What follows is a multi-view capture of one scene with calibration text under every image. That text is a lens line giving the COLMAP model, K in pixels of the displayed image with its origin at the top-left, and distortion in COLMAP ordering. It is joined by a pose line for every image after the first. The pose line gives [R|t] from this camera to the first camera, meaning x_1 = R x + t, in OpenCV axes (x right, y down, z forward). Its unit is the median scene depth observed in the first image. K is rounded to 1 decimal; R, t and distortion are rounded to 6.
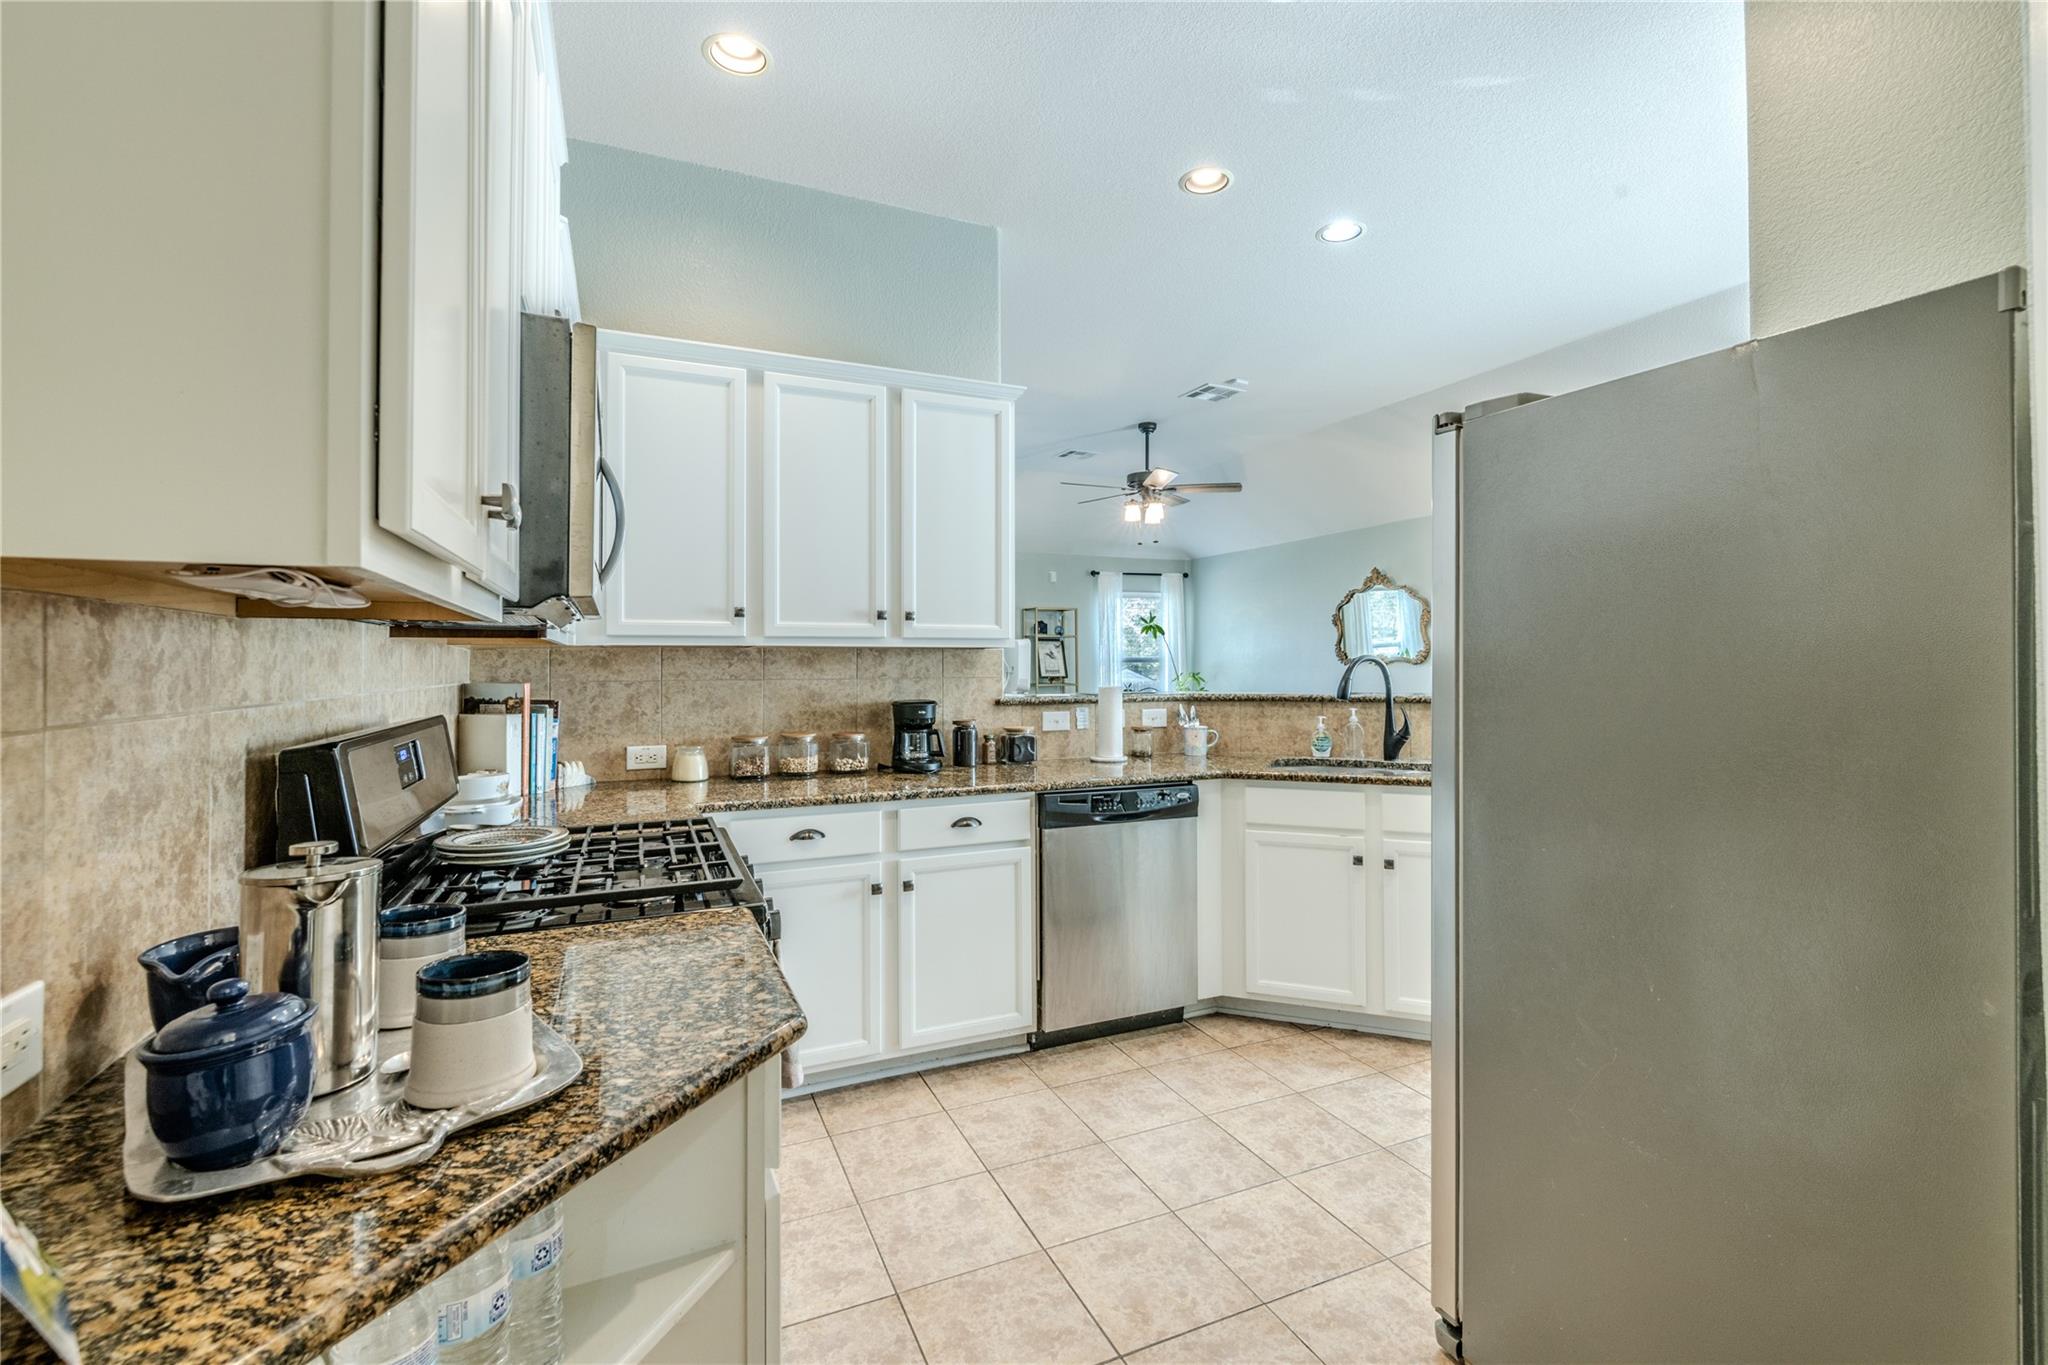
lens RADIAL K [[887.8, 0, 1021.6], [0, 887.8, 663.6], [0, 0, 1]] dist [-0.000530, -0.000620]
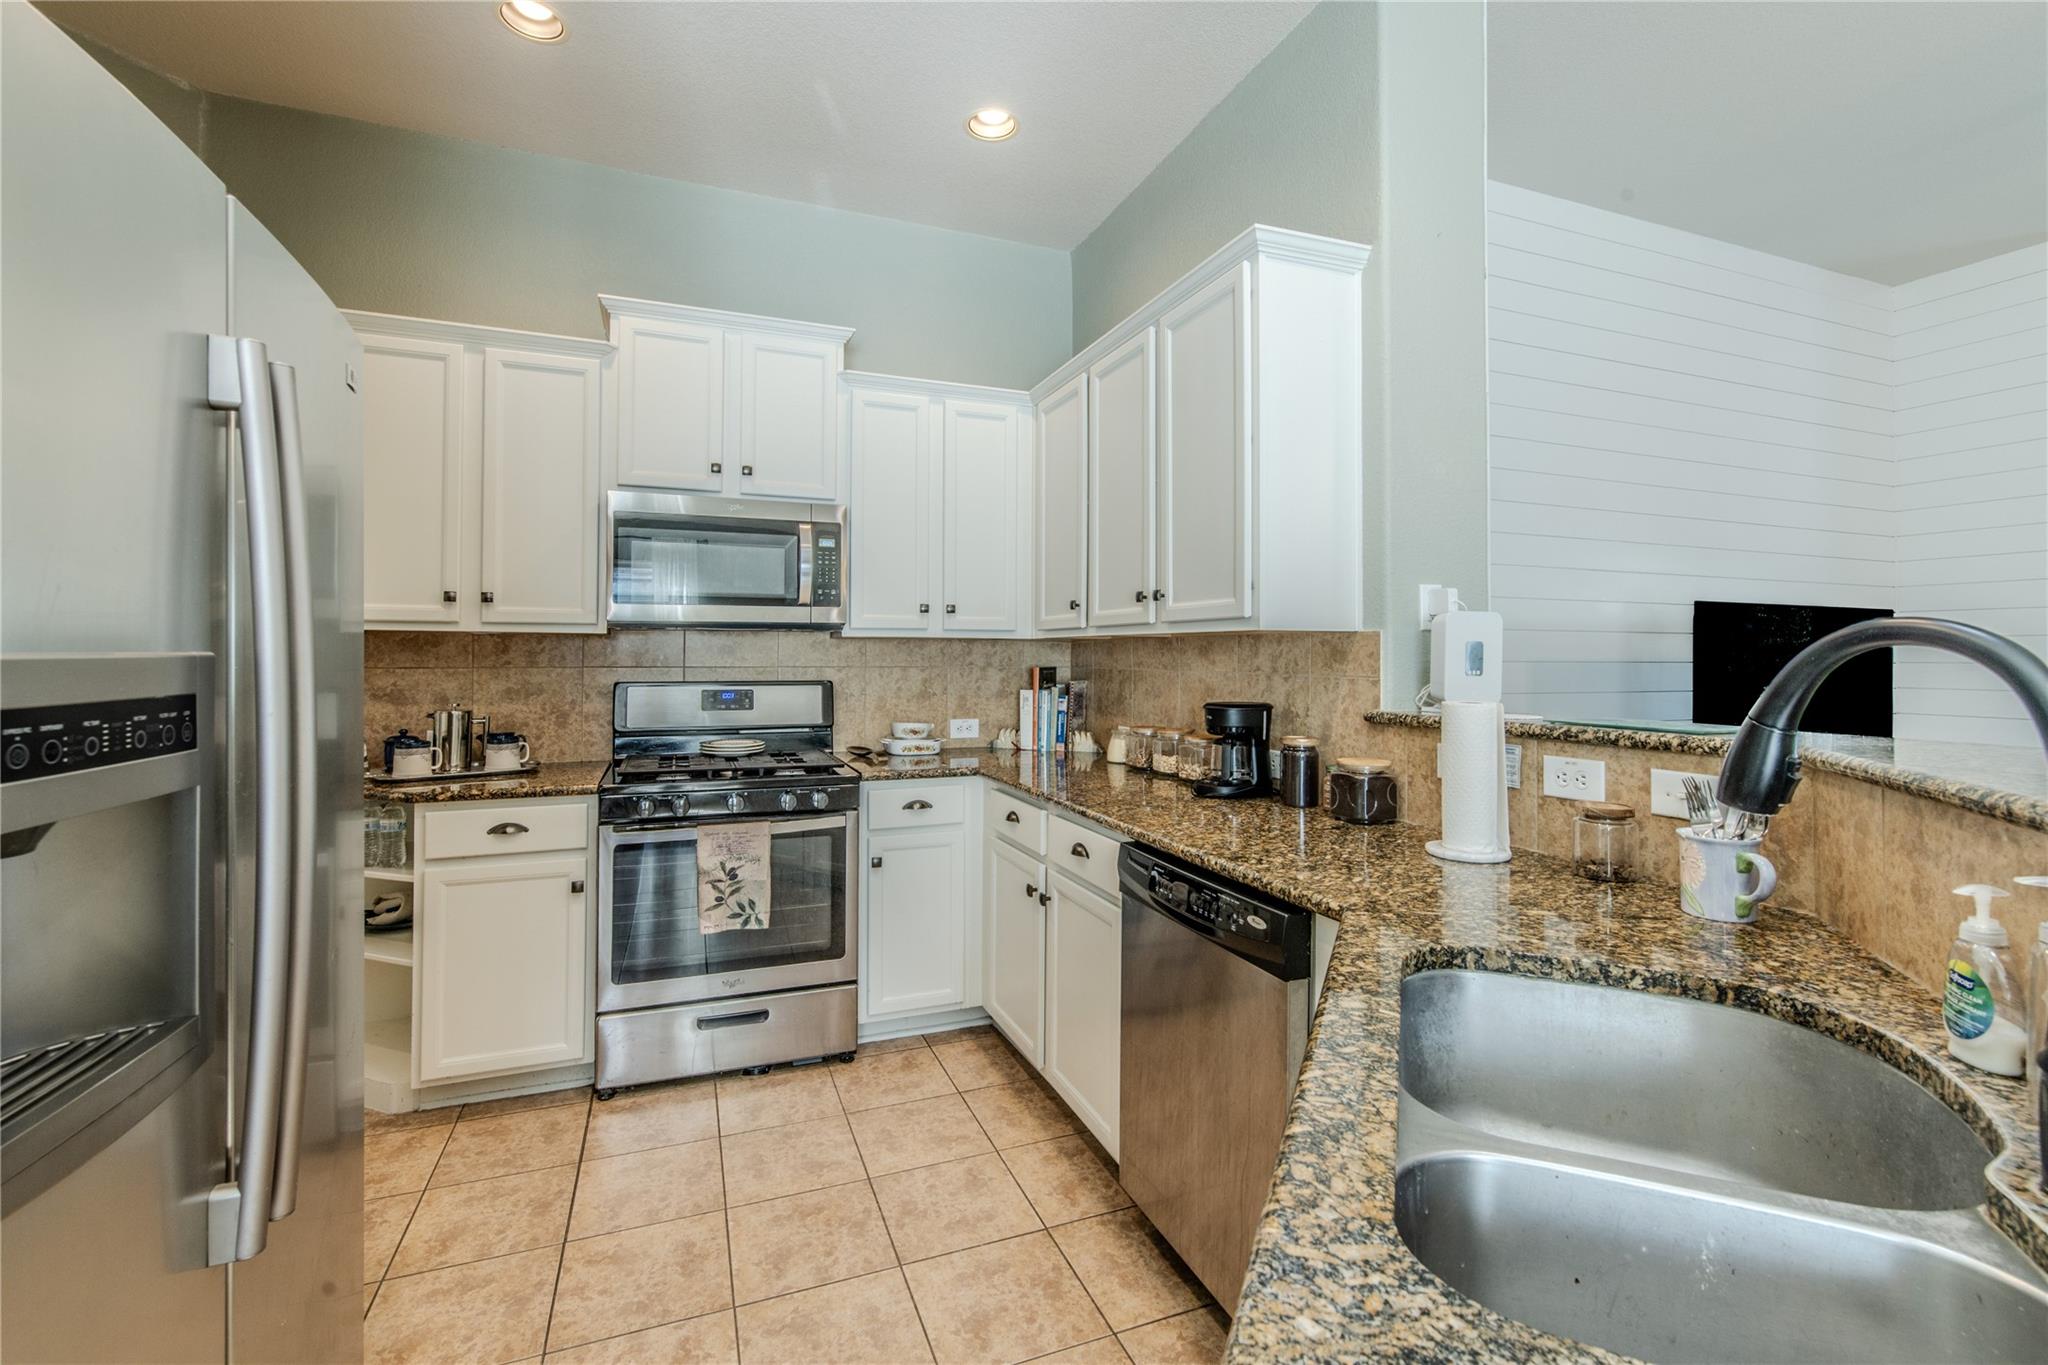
lens RADIAL K [[887.8, 0, 1023.2], [0, 887.8, 655.3], [0, 0, 1]] dist [-0.000530, -0.000620]
pose [[-0.035509, 0.003960, -0.999362, 0.812291], [-0.006147, 0.999972, 0.004180, -0.000868], [0.999350, 0.006292, -0.035483, 1.062149]]
